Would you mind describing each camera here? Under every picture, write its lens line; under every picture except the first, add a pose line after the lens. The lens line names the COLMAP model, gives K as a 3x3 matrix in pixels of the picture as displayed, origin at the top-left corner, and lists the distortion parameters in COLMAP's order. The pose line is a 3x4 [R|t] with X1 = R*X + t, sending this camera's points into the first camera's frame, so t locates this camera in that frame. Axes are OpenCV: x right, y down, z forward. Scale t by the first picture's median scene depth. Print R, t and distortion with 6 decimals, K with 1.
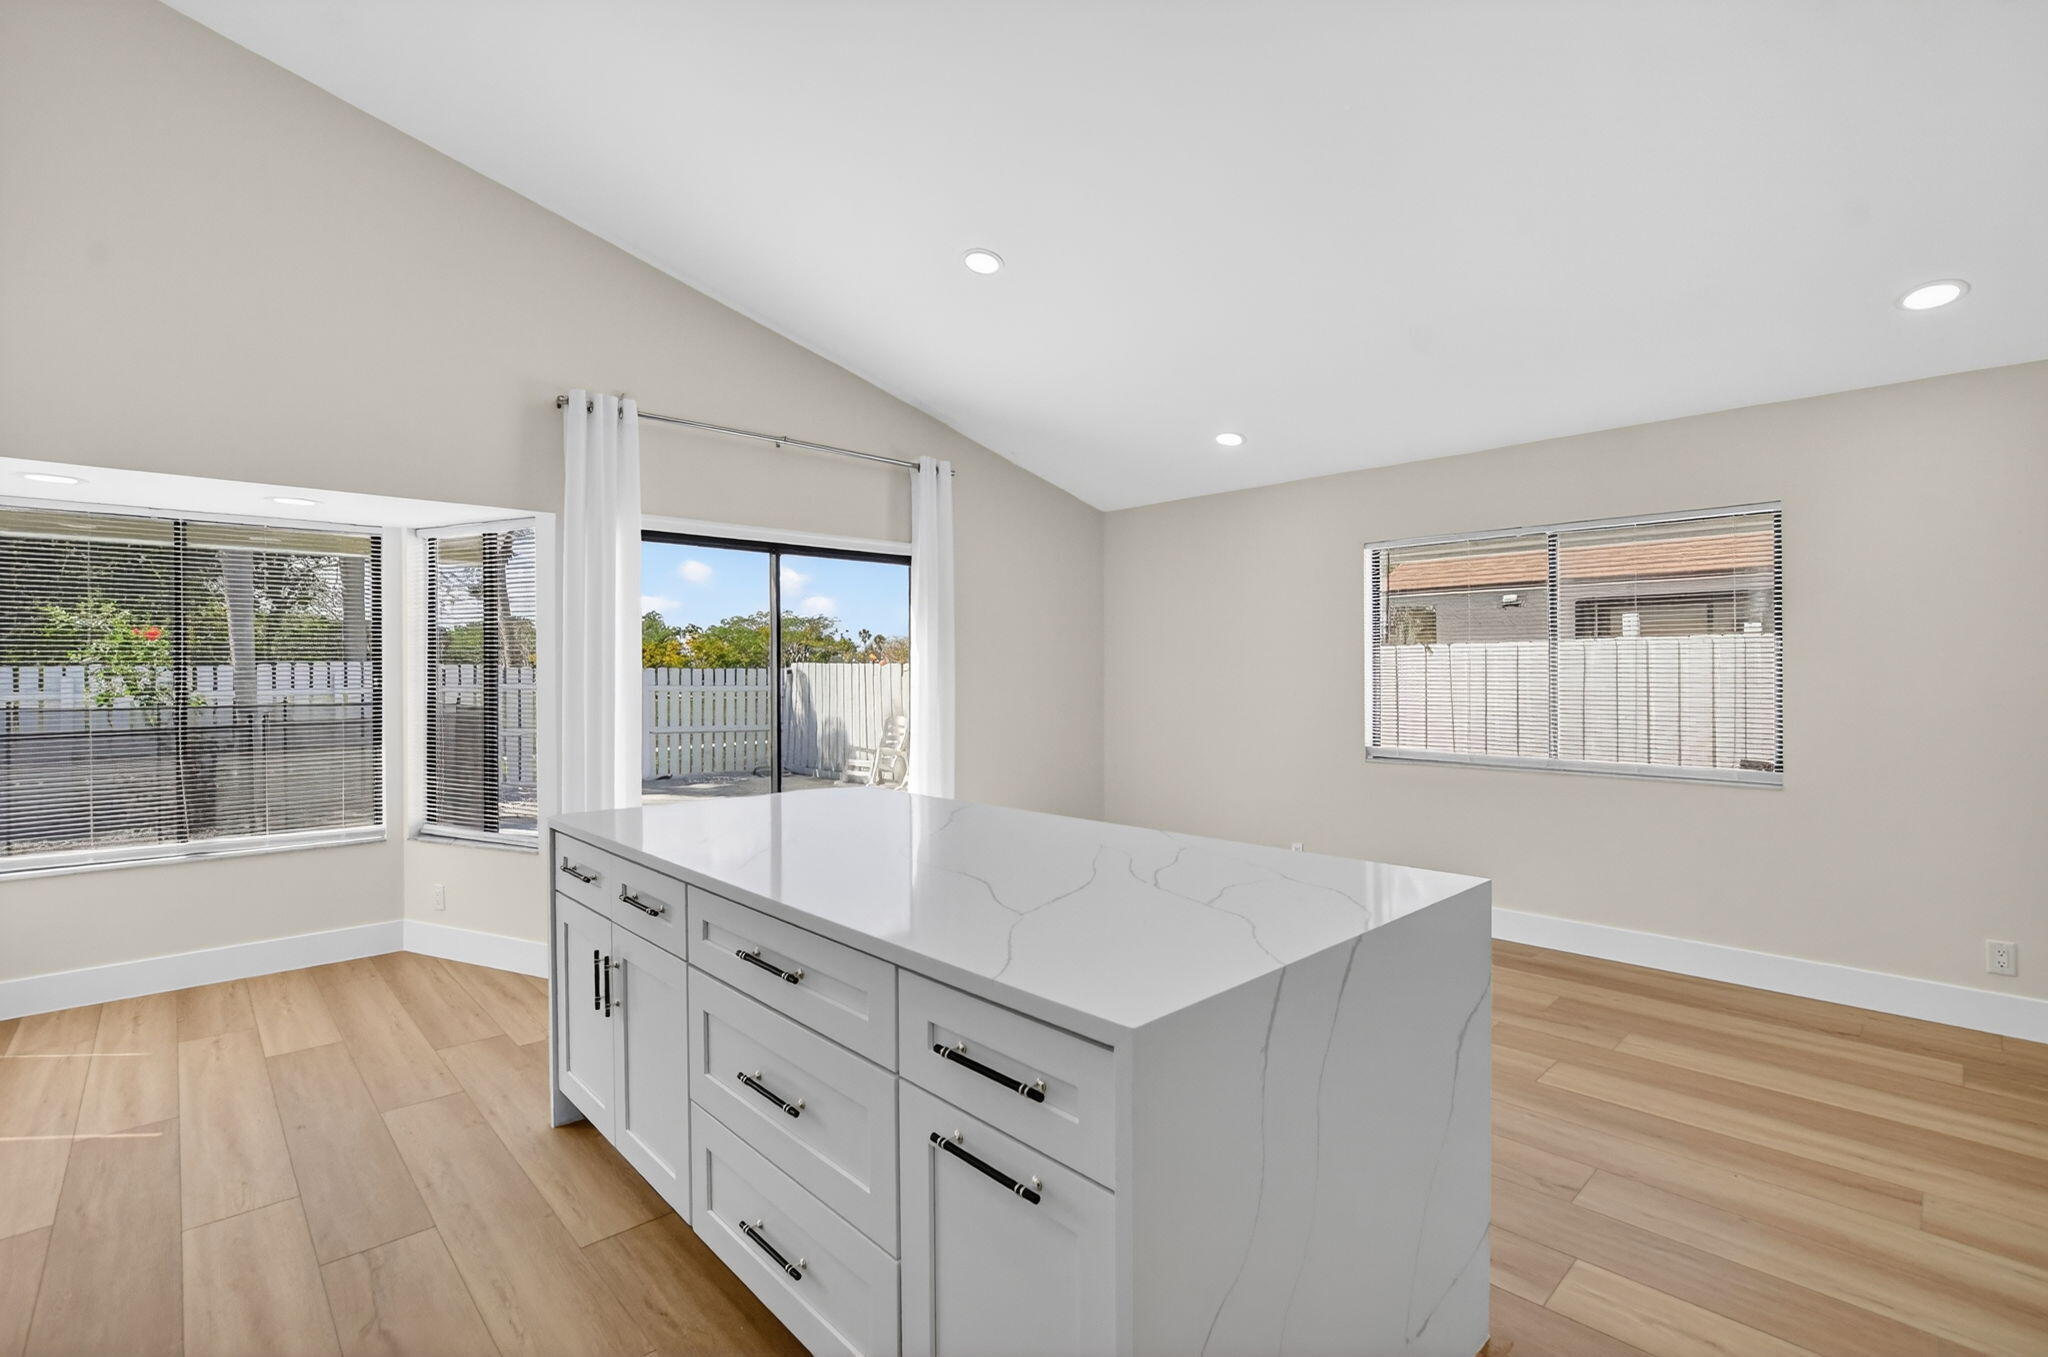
lens RADIAL K [[908.2, 0, 990.3], [0, 908.2, 667.2], [0, 0, 1]] dist [-0.027067, 0.000970]
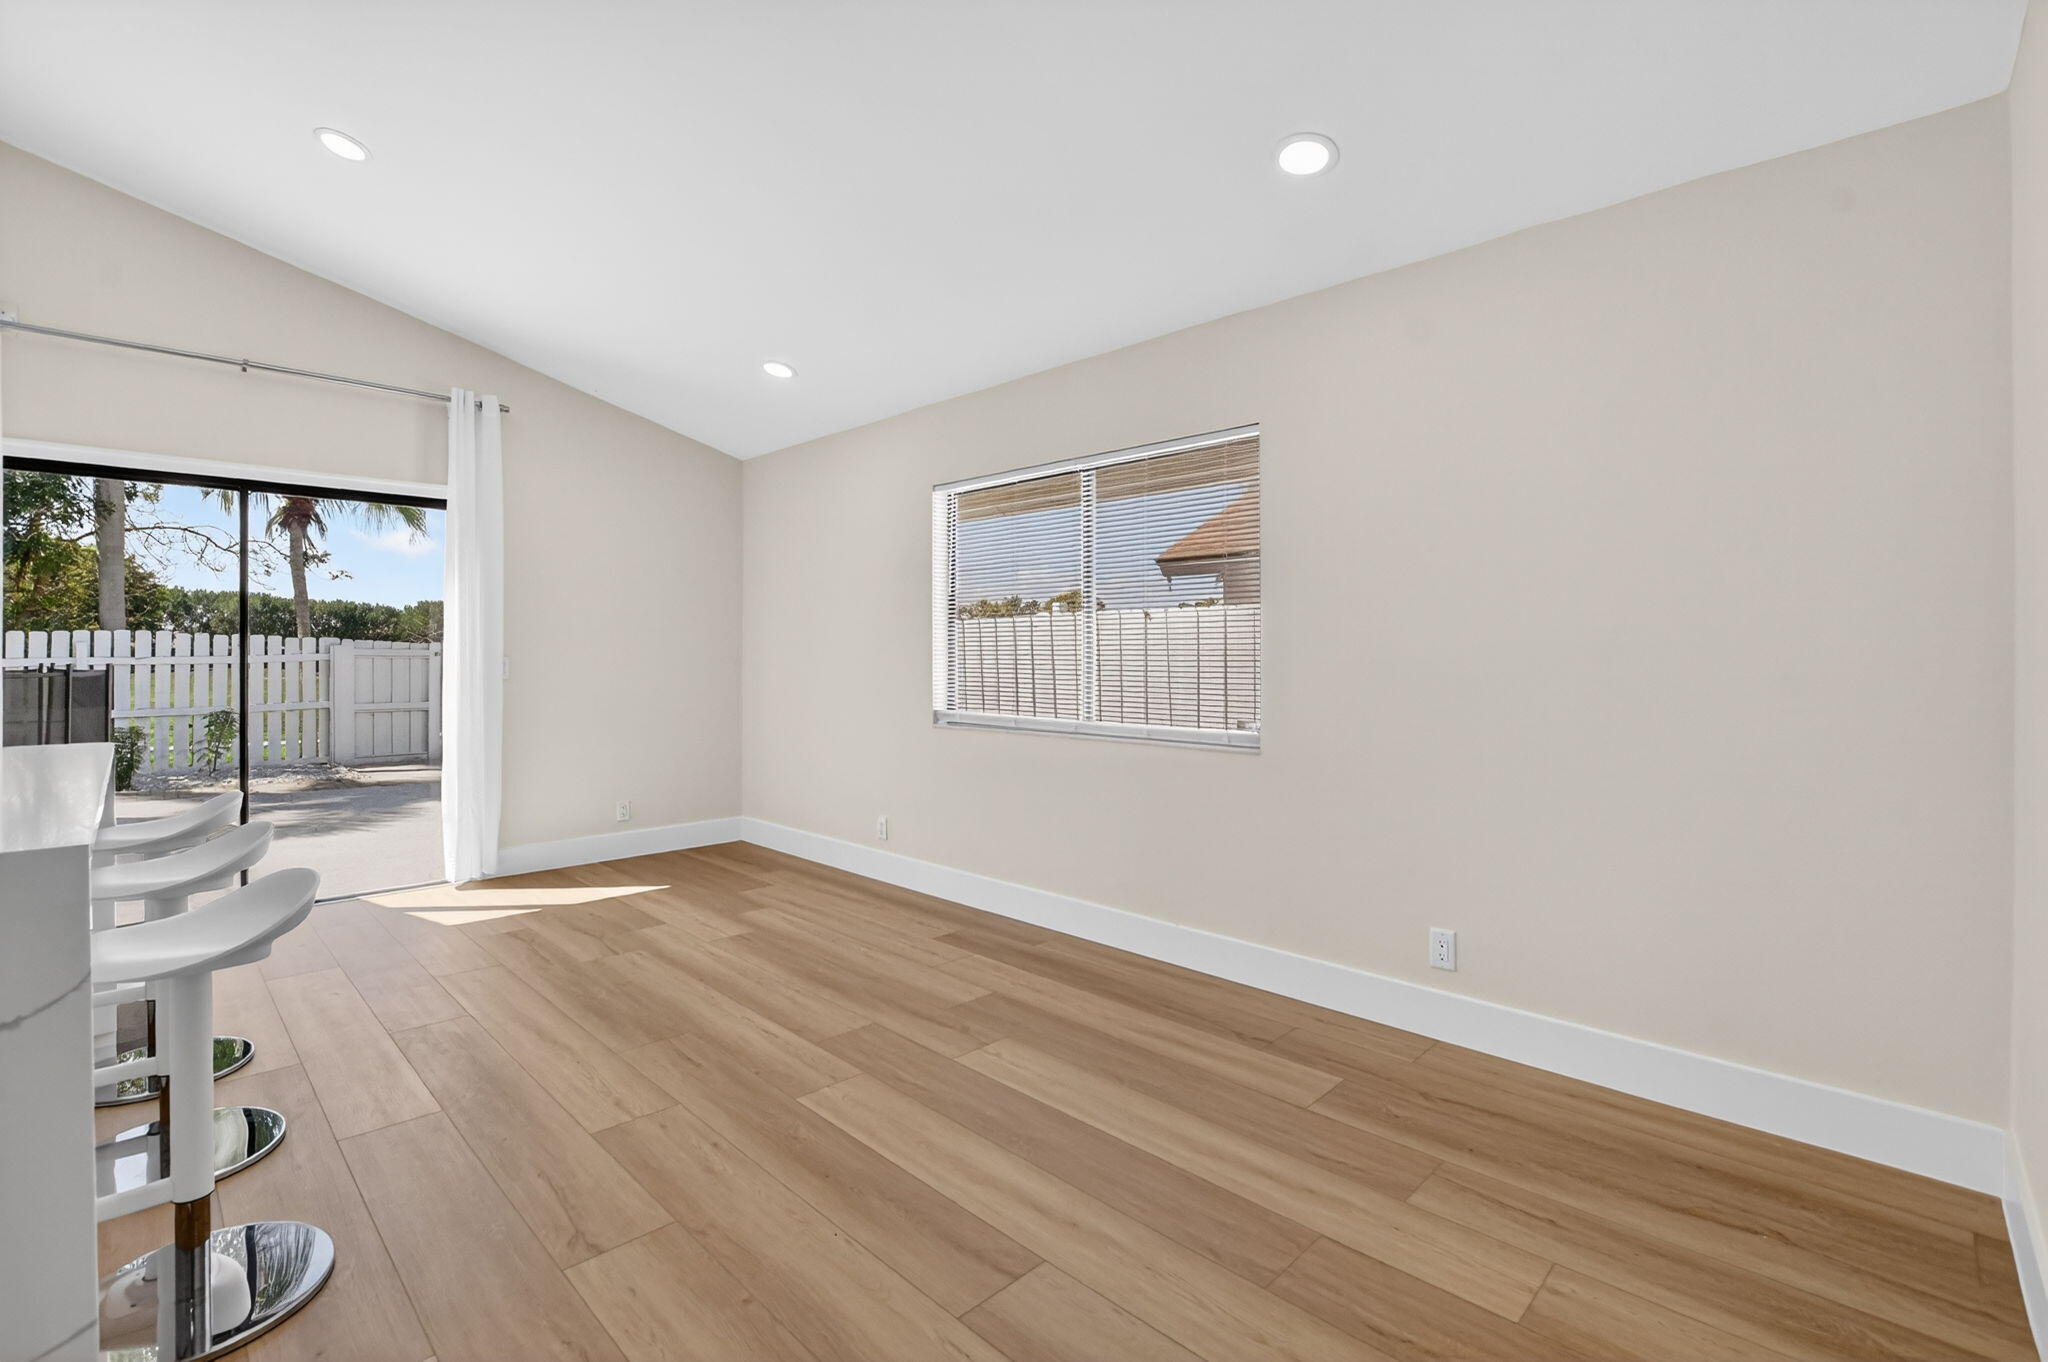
lens RADIAL K [[908.2, 0, 997.0], [0, 908.2, 637.1], [0, 0, 1]] dist [-0.027067, 0.000970]
pose [[0.999263, 0.003231, 0.038260, 0.495190], [-0.002665, 0.999887, -0.014822, 0.030891], [-0.038303, 0.014709, 0.999158, 0.099822]]
